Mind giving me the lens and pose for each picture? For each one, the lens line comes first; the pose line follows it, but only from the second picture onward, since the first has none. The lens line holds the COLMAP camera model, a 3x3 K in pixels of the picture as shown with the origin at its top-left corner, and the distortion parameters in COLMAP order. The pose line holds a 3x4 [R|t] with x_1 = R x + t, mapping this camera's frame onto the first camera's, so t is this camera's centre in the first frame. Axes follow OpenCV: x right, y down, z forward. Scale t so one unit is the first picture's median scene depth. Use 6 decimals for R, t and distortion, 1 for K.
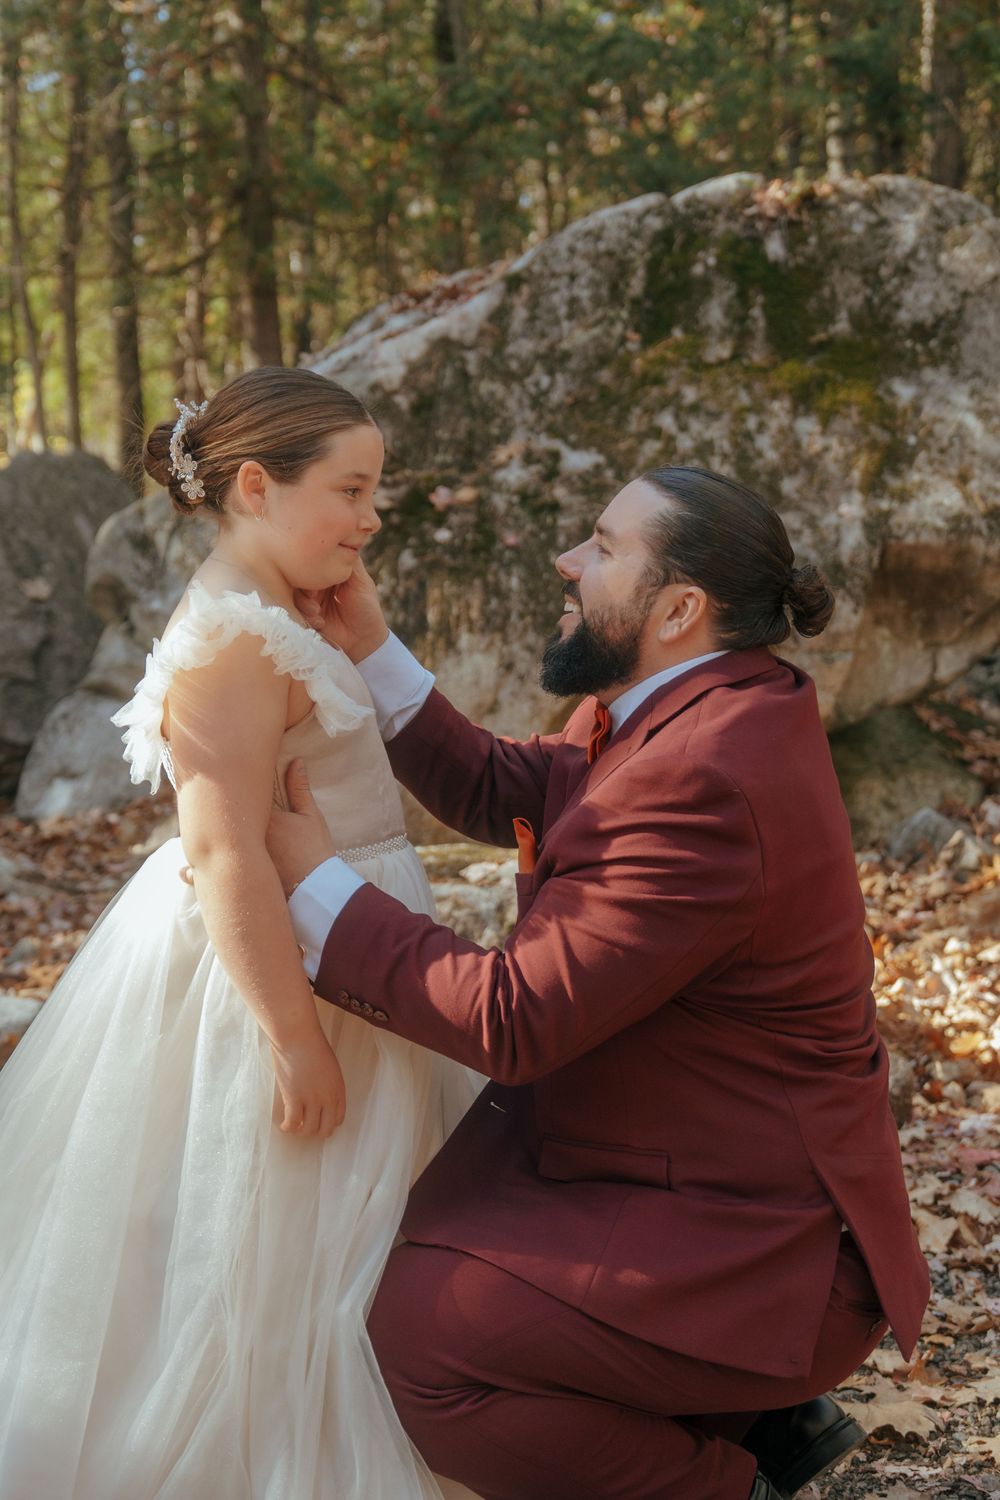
lens RADIAL K [[2361.8, 0, 502.4], [0, 2361.8, 747.1], [0, 0, 1]] dist [-0.024425, 0.000000]
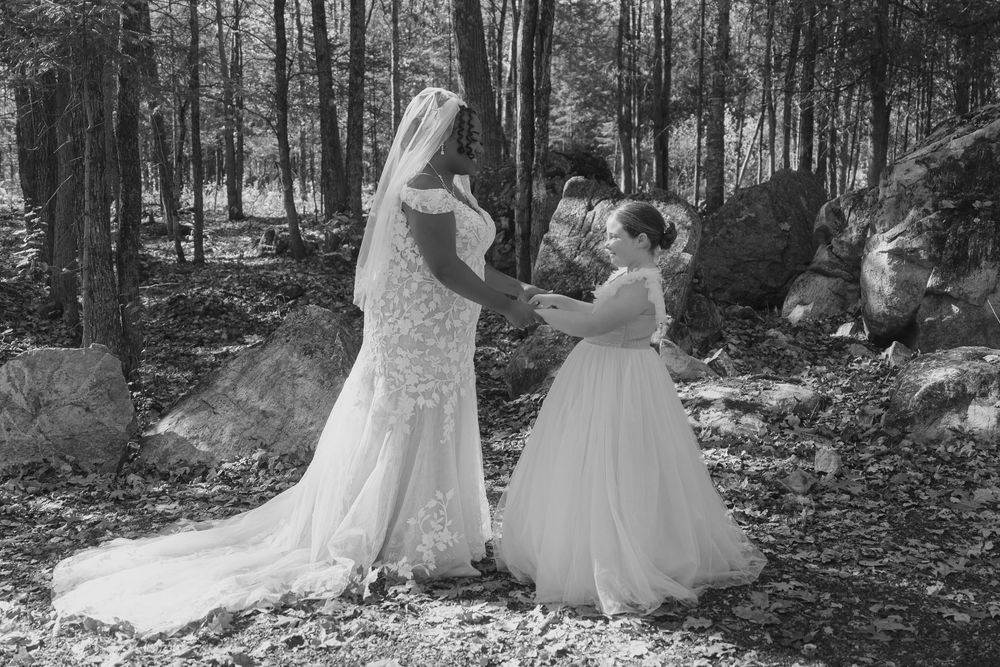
lens RADIAL K [[1051.9, 0, 496.9], [0, 1051.9, 333.7], [0, 0, 1]] dist [-0.000510, 0.000000]
pose [[0.920766, 0.079153, -0.382001, -0.055594], [-0.056608, 0.995945, 0.069920, -0.018665], [0.385986, -0.042755, 0.921513, -0.211216]]
